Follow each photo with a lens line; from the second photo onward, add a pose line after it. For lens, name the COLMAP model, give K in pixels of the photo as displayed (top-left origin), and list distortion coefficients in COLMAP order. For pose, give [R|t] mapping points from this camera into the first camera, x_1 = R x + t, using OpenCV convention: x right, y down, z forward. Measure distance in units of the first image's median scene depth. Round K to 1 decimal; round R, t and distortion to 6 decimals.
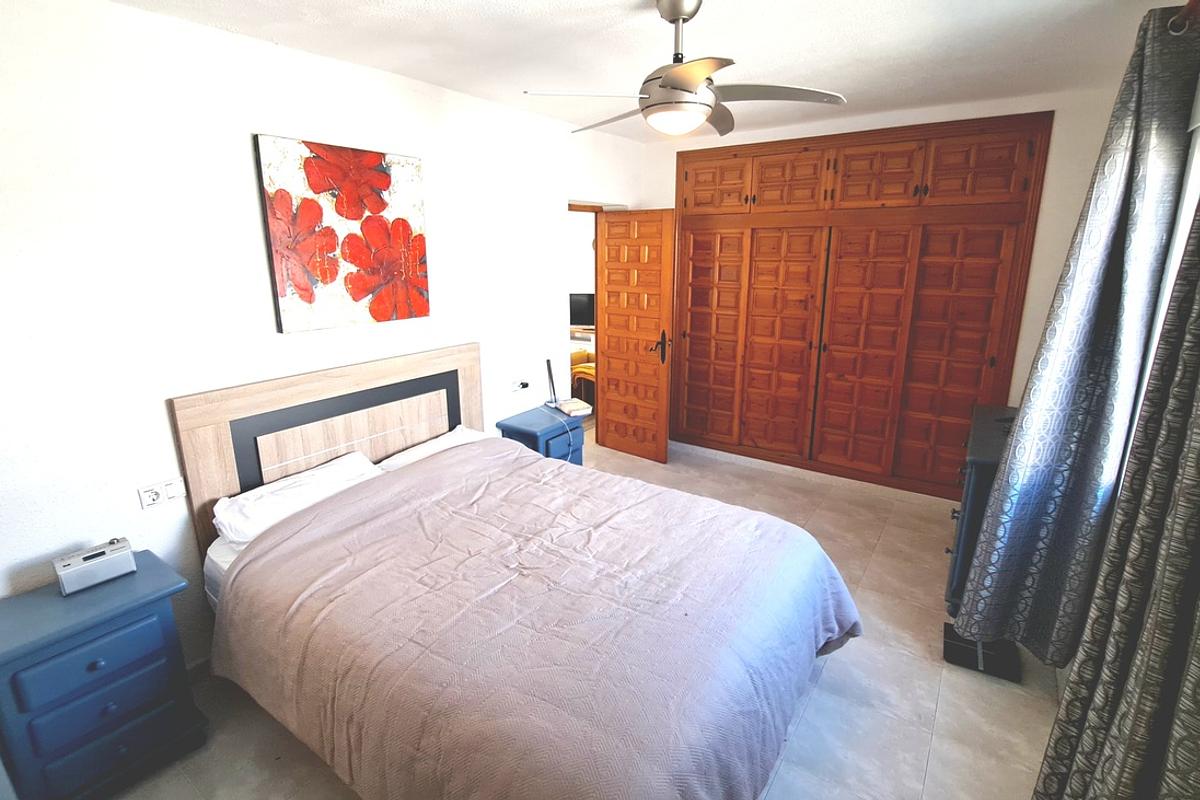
lens RADIAL K [[580.1, 0, 596.8], [0, 580.1, 395.8], [0, 0, 1]] dist [-0.019571, 0.000053]
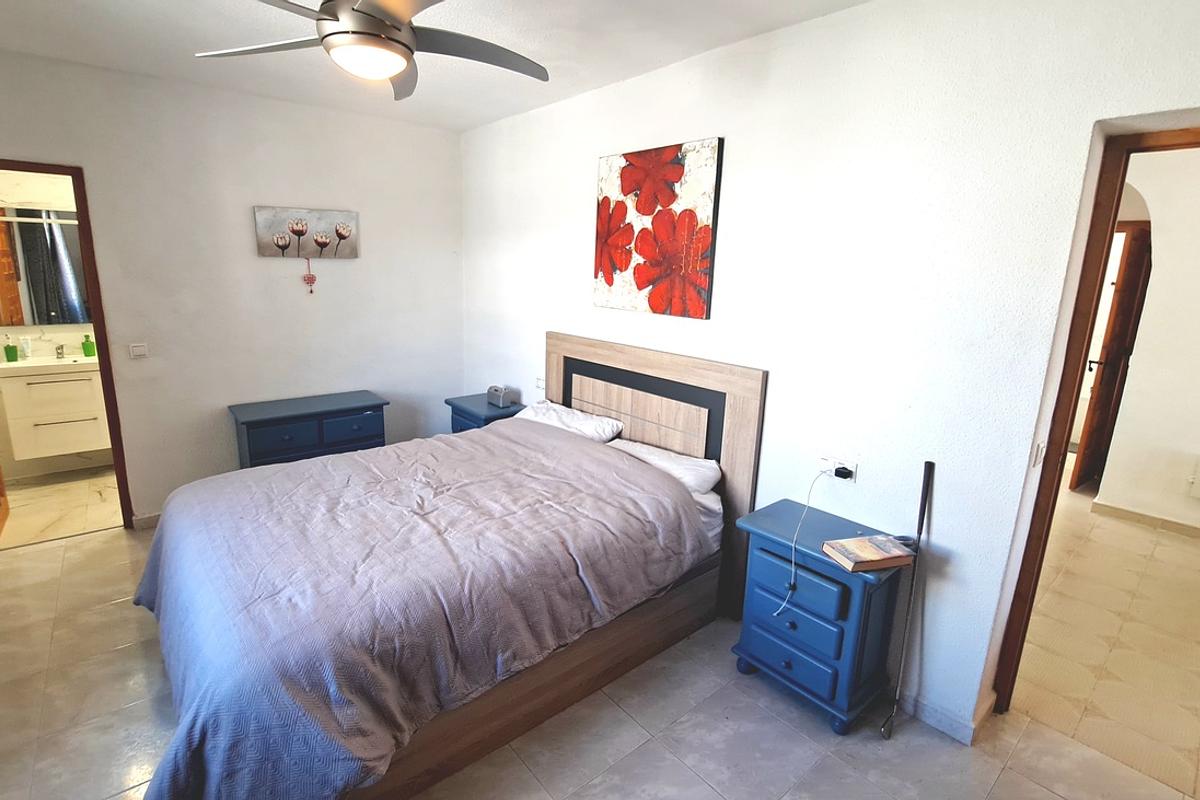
lens RADIAL K [[580.1, 0, 598.0], [0, 580.1, 395.7], [0, 0, 1]] dist [-0.019571, 0.000053]
pose [[-0.284440, 0.199253, -0.937759, 0.687650], [-0.270253, 0.921829, 0.277840, -0.267332], [0.919814, 0.332461, -0.208356, 1.243910]]
